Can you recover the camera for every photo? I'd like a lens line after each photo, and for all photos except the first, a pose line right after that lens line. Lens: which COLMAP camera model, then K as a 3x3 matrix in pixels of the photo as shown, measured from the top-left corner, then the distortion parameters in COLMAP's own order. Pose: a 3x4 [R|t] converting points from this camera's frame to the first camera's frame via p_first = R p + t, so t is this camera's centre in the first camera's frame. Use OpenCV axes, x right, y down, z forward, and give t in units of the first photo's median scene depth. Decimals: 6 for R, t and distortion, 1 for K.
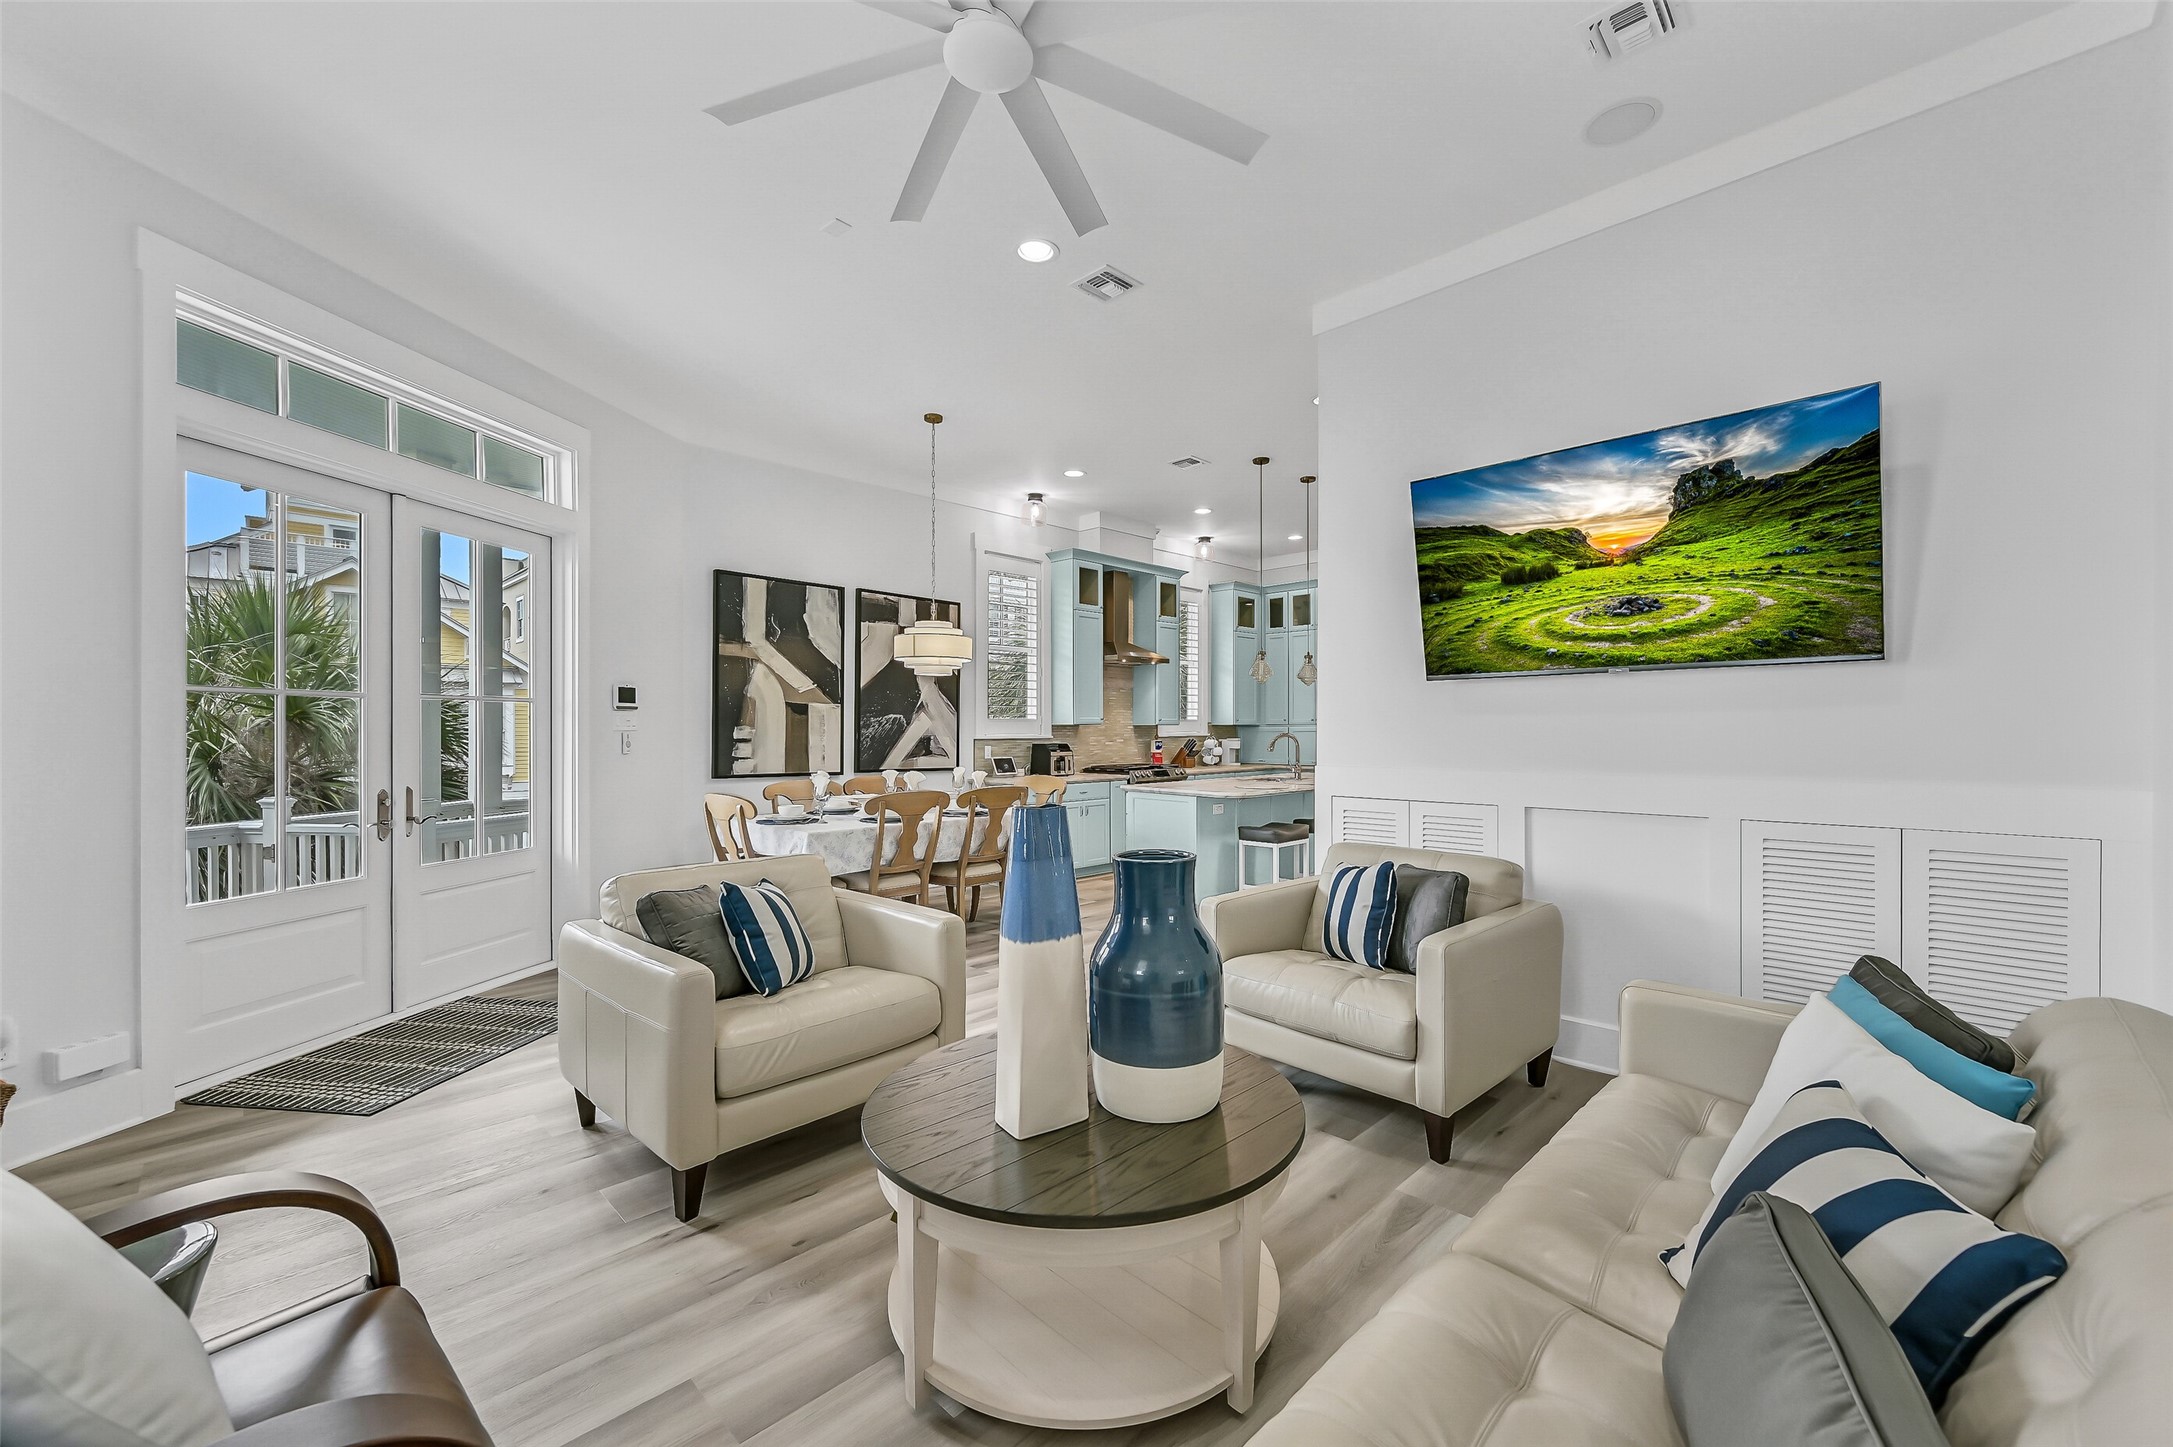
lens RADIAL K [[861.5, 0, 1105.2], [0, 861.5, 730.2], [0, 0, 1]] dist [-0.000278, -0.000133]
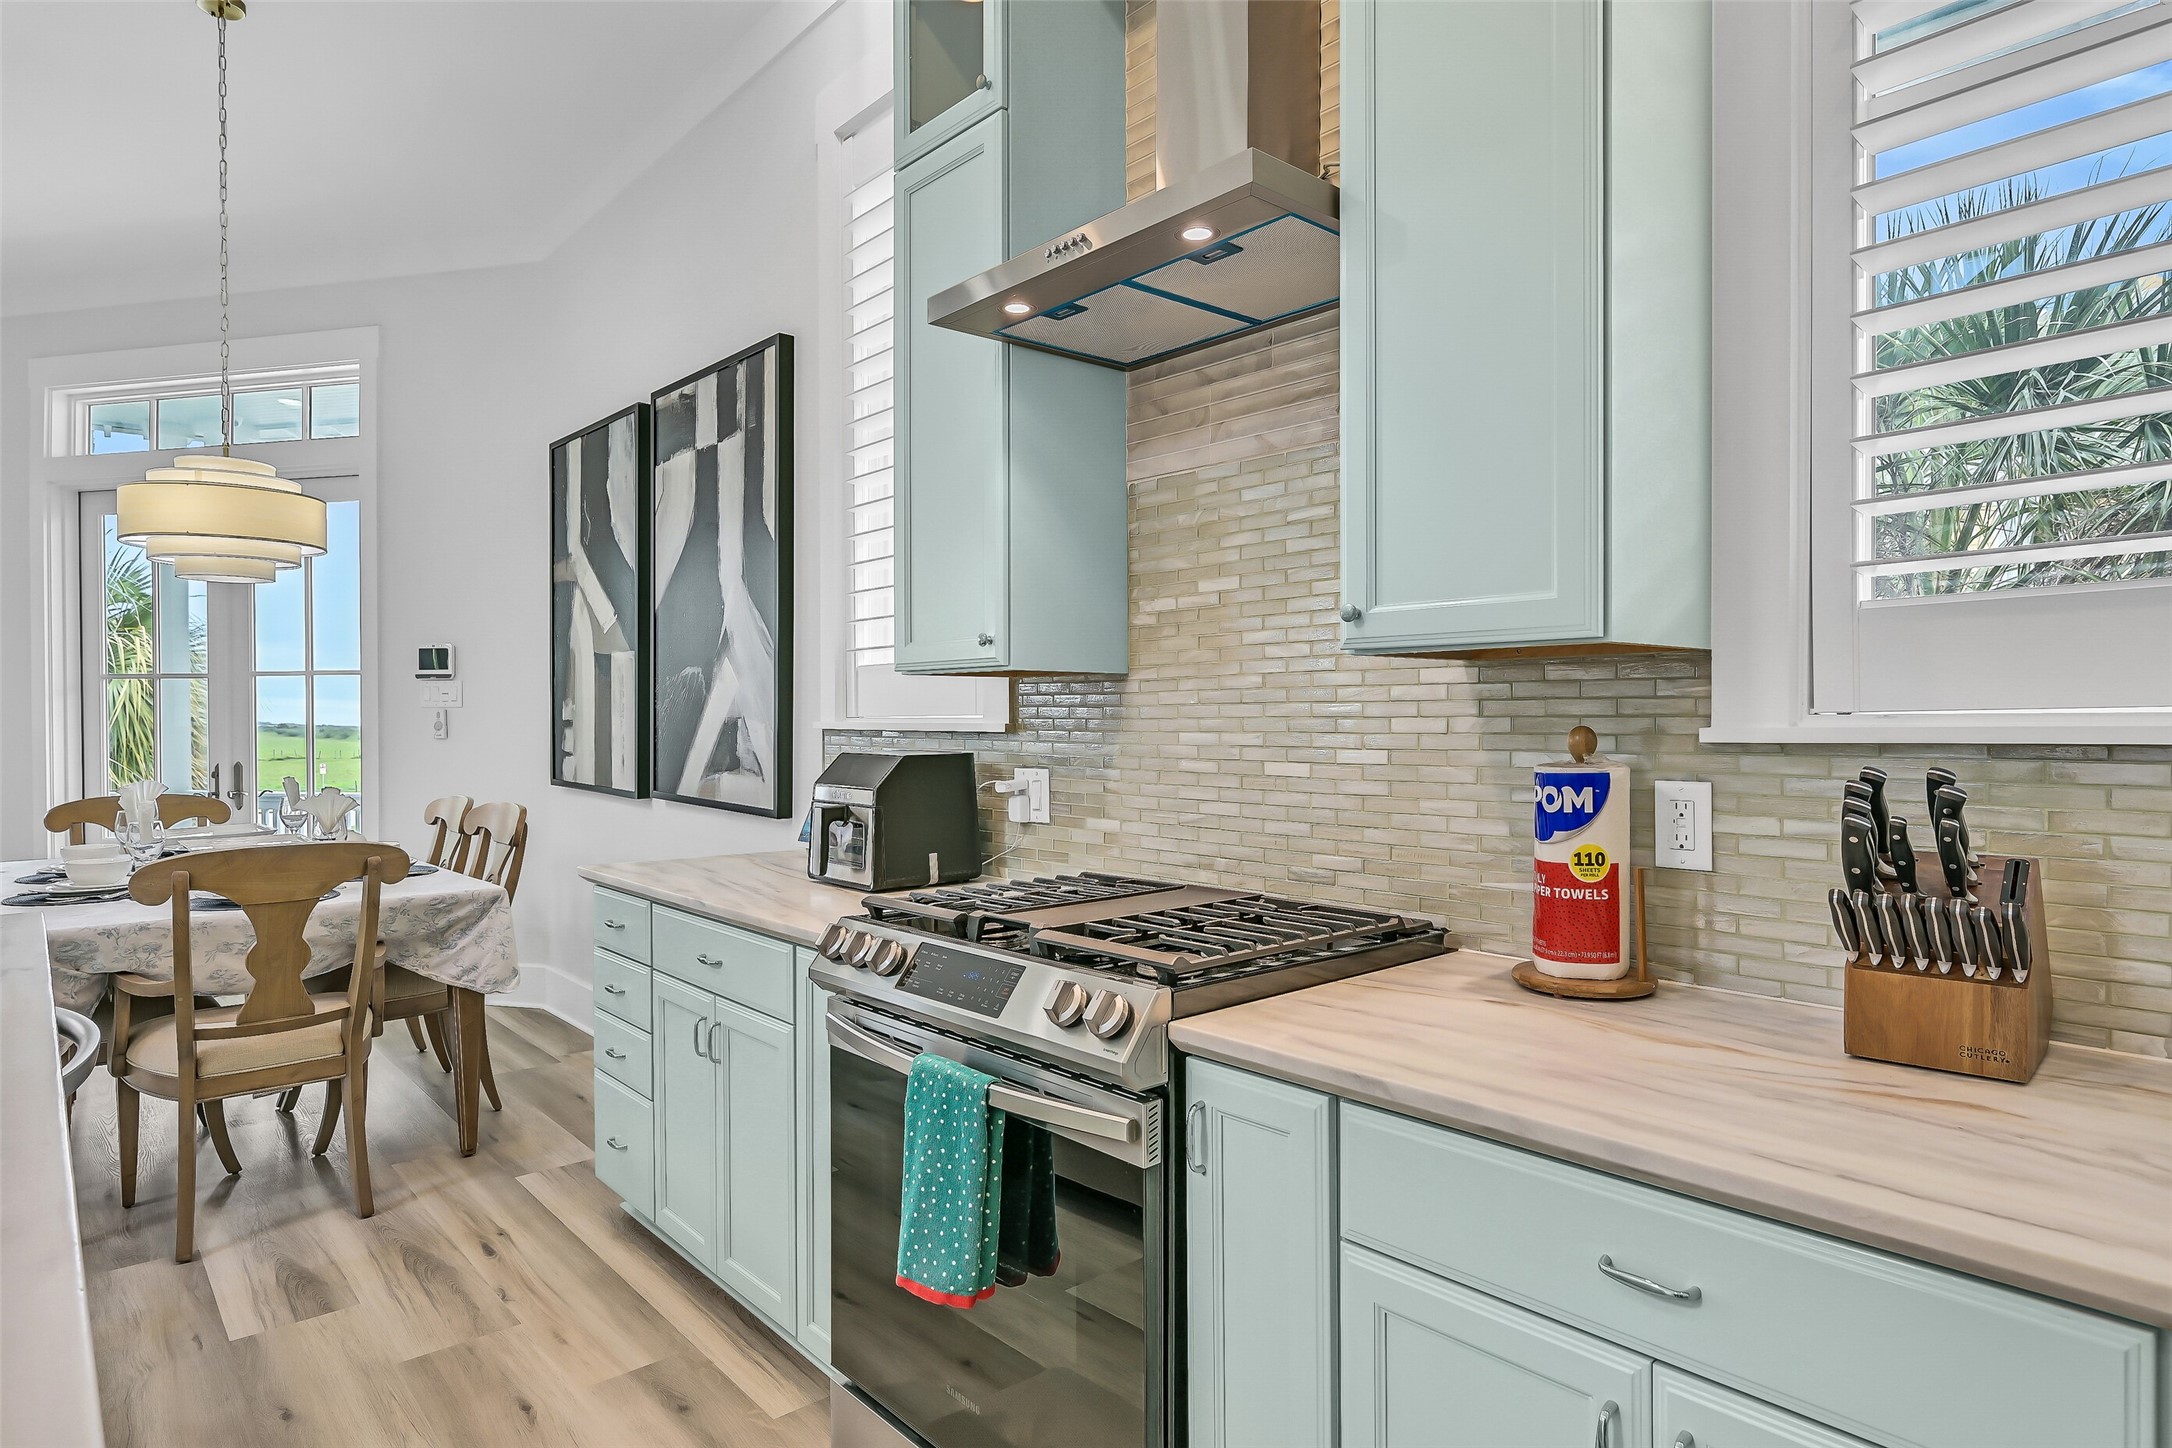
lens RADIAL K [[1228.0, 0, 1093.9], [0, 1228.0, 721.6], [0, 0, 1]] dist [-0.004823, 0.002638]
pose [[-0.082807, 0.006829, -0.996542, 0.325616], [0.000841, 0.999977, 0.006783, 0.004543], [0.996565, -0.000276, -0.082811, 1.219989]]
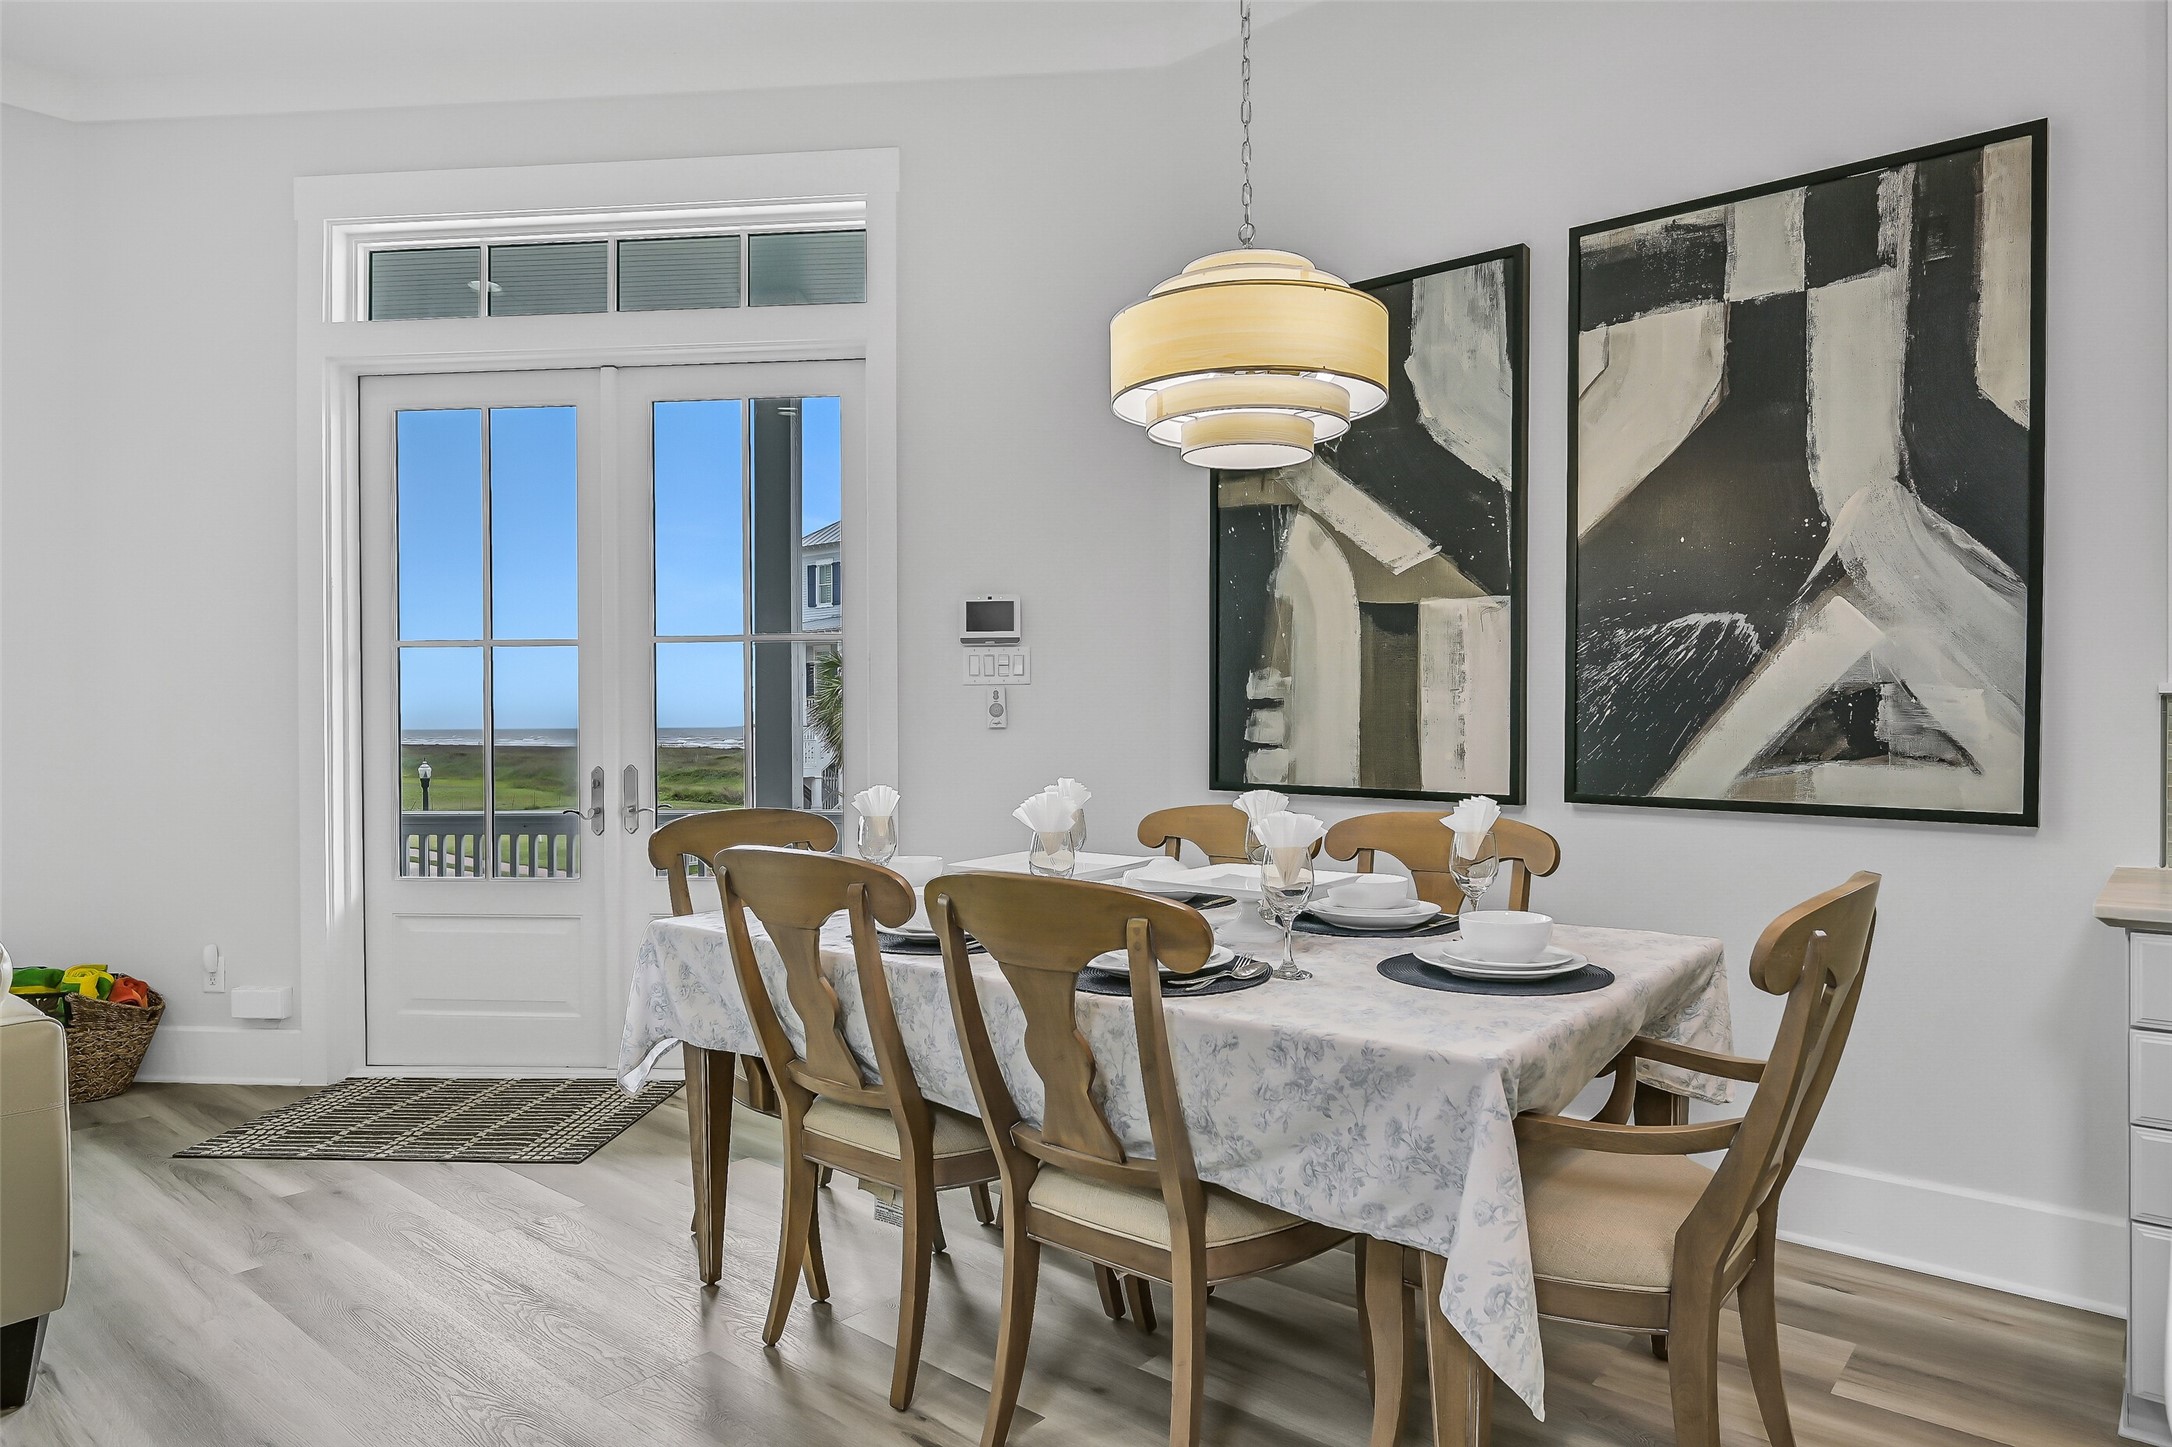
lens RADIAL K [[1303.8, 0, 1097.7], [0, 1303.8, 725.7], [0, 0, 1]] dist [-0.004993, 0.002244]
pose [[0.069303, 0.004471, -0.997586, 0.178391], [0.005073, 0.999975, 0.004834, 0.016502], [0.997583, -0.005396, 0.069279, 0.748240]]
